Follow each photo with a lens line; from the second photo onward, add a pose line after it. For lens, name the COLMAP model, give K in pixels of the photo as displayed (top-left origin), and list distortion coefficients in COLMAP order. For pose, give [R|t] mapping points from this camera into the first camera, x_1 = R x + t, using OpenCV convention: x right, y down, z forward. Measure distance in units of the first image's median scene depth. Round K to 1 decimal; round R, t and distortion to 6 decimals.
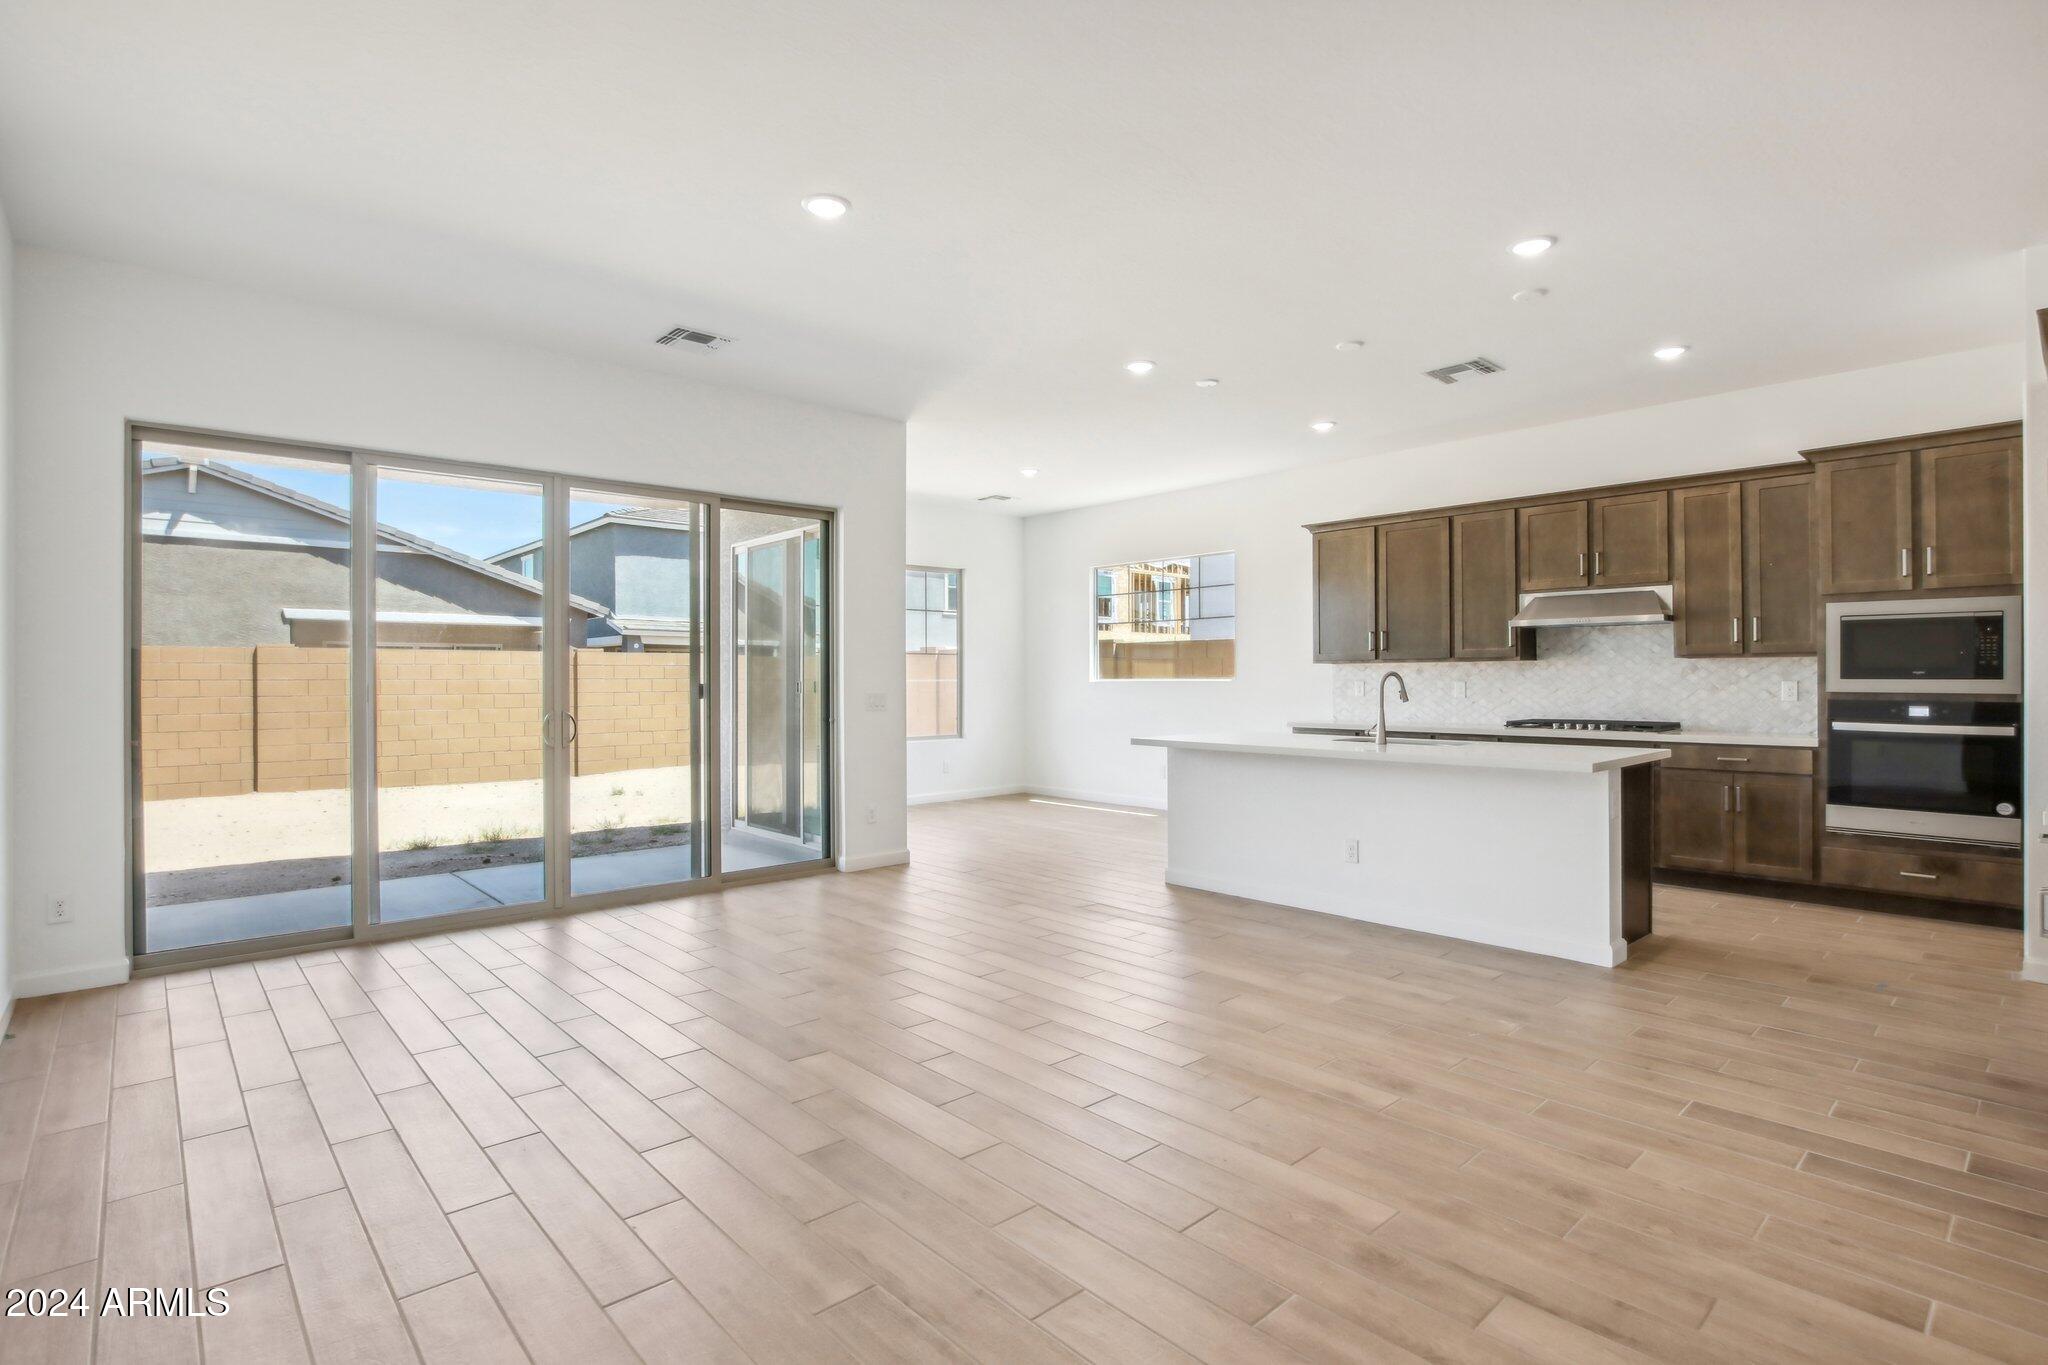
lens RADIAL K [[977.8, 0, 1017.6], [0, 977.8, 677.2], [0, 0, 1]] dist [-0.023170, 0.000281]
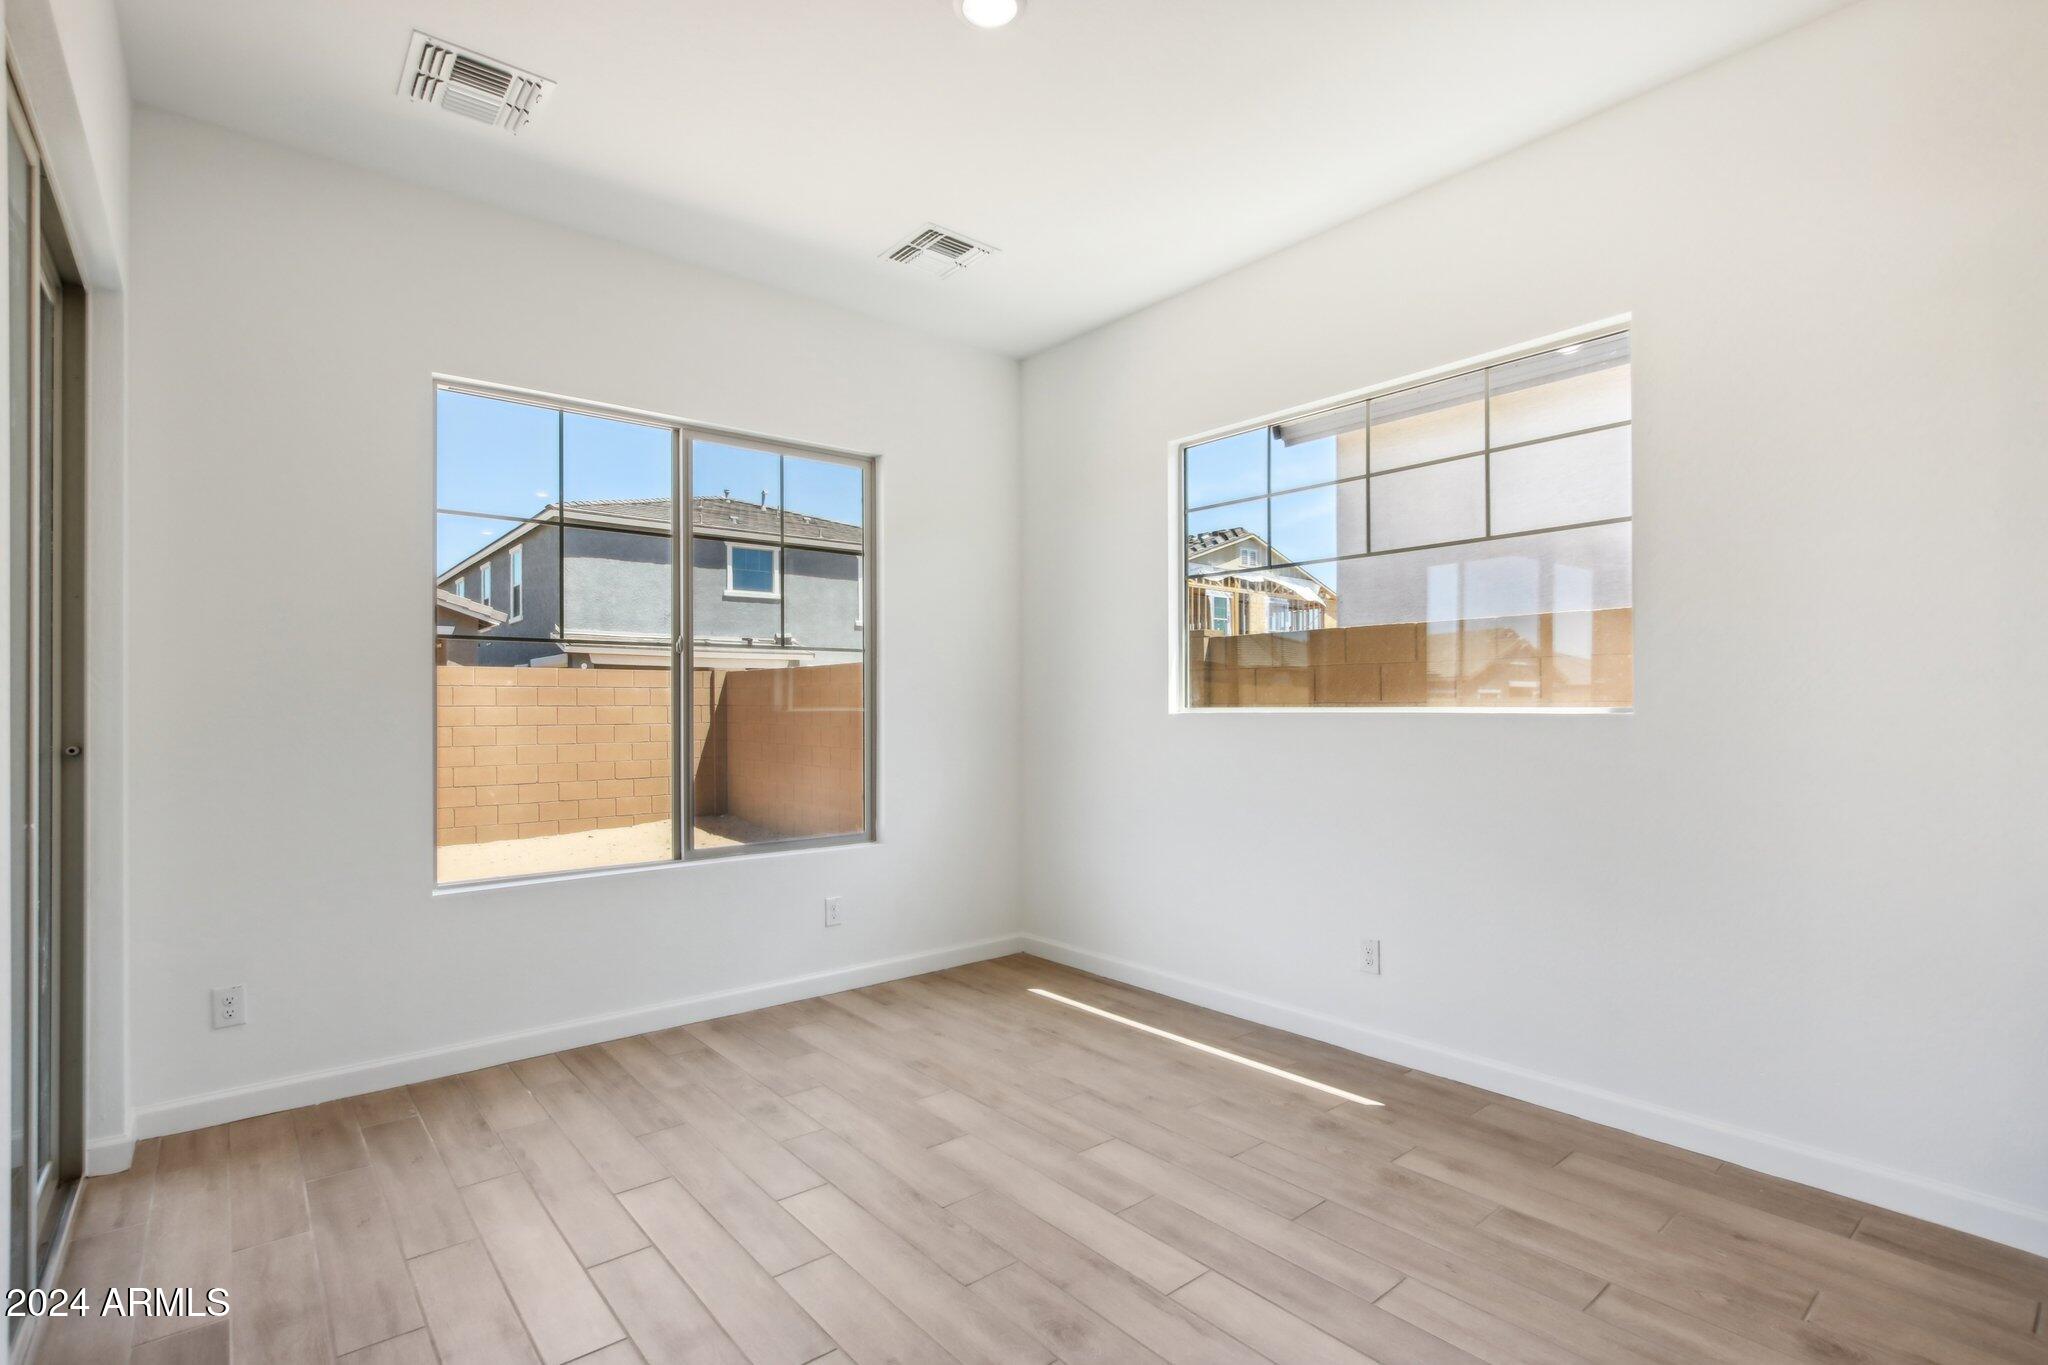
lens RADIAL K [[960.6, 0, 1018.1], [0, 960.6, 696.4], [0, 0, 1]] dist [-0.020522, 0.000855]
pose [[0.999055, 0.000904, -0.043466, 0.034971], [-0.001317, 0.999954, -0.009475, 0.001591], [0.043455, 0.009524, 0.999010, 0.774482]]
